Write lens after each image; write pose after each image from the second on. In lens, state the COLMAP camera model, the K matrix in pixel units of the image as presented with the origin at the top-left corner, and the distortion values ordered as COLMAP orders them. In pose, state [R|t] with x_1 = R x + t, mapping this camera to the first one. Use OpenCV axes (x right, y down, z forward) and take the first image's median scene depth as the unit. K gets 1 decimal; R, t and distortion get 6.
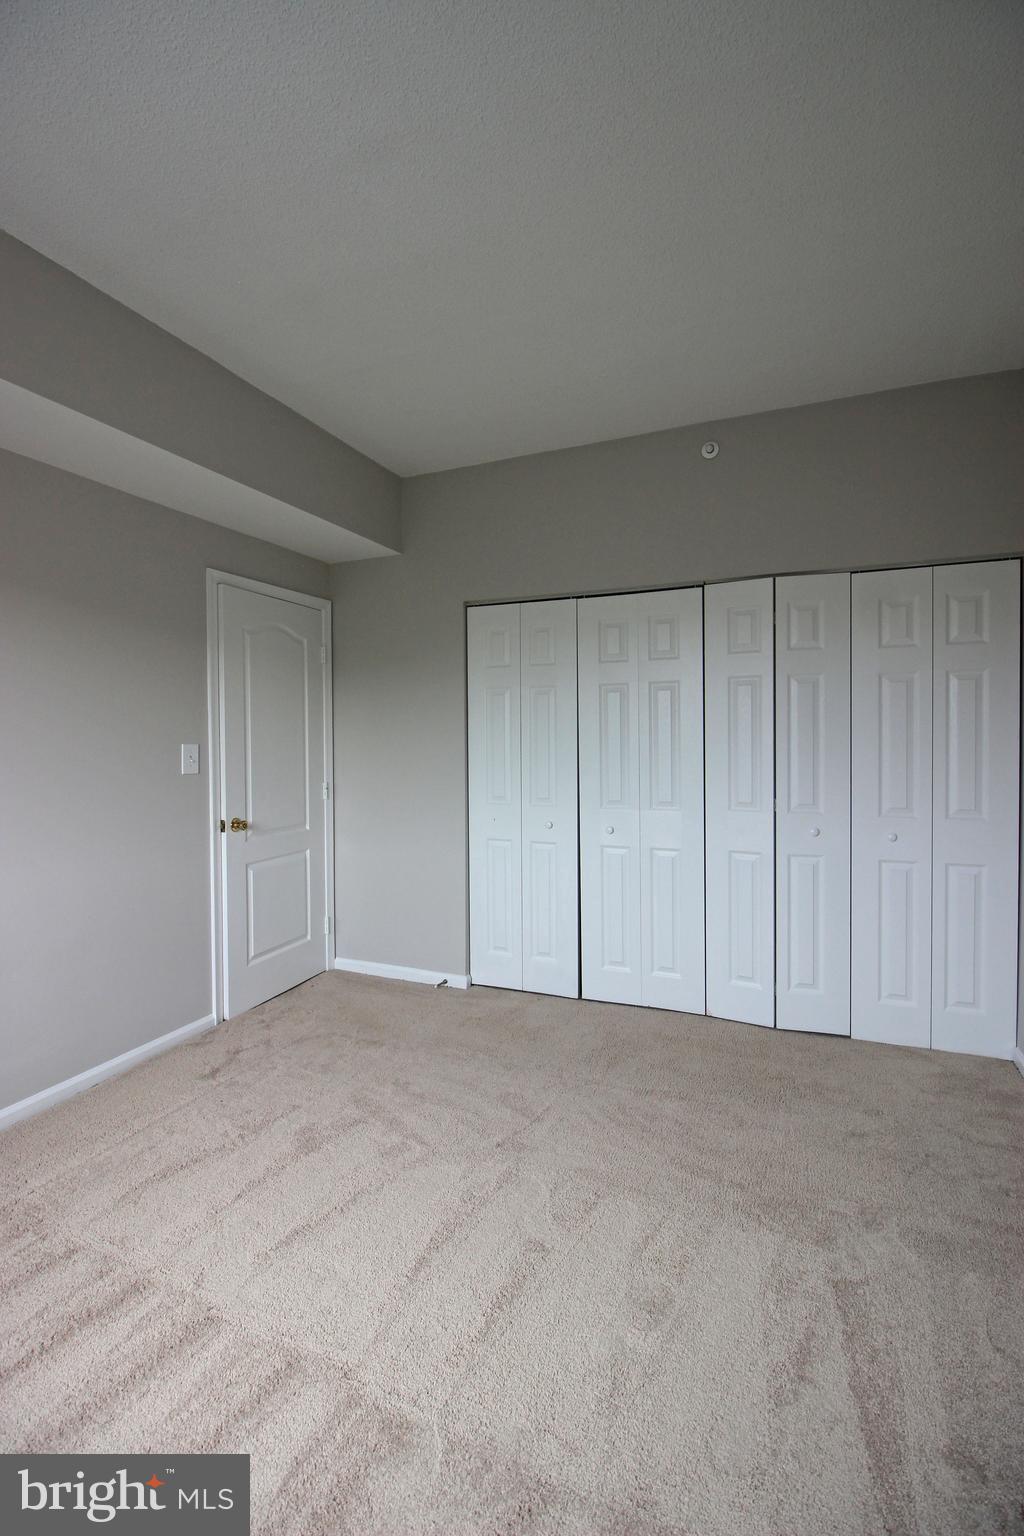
lens RADIAL K [[708.2, 0, 503.9], [0, 708.2, 749.4], [0, 0, 1]] dist [-0.000065, -0.012929]
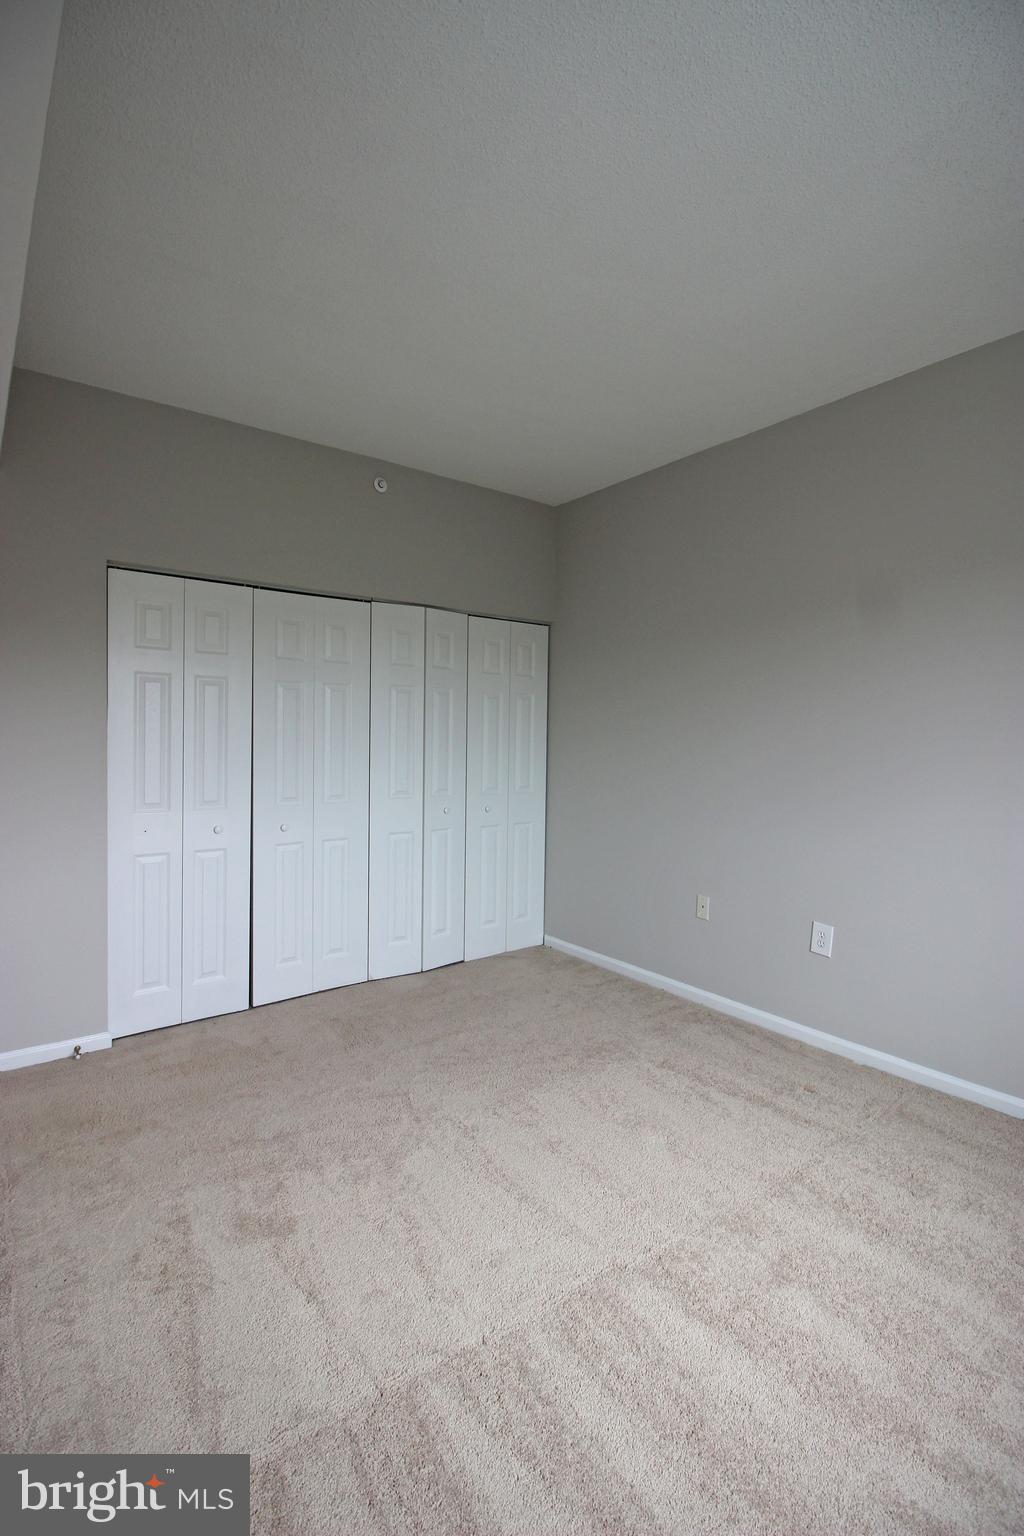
lens RADIAL K [[708.2, 0, 503.9], [0, 708.2, 749.4], [0, 0, 1]] dist [-0.000065, -0.012929]
pose [[0.493996, -0.004505, 0.869453, -0.600384], [0.000412, 0.999988, 0.004948, -0.000531], [-0.869464, -0.002086, 0.493991, 0.255585]]
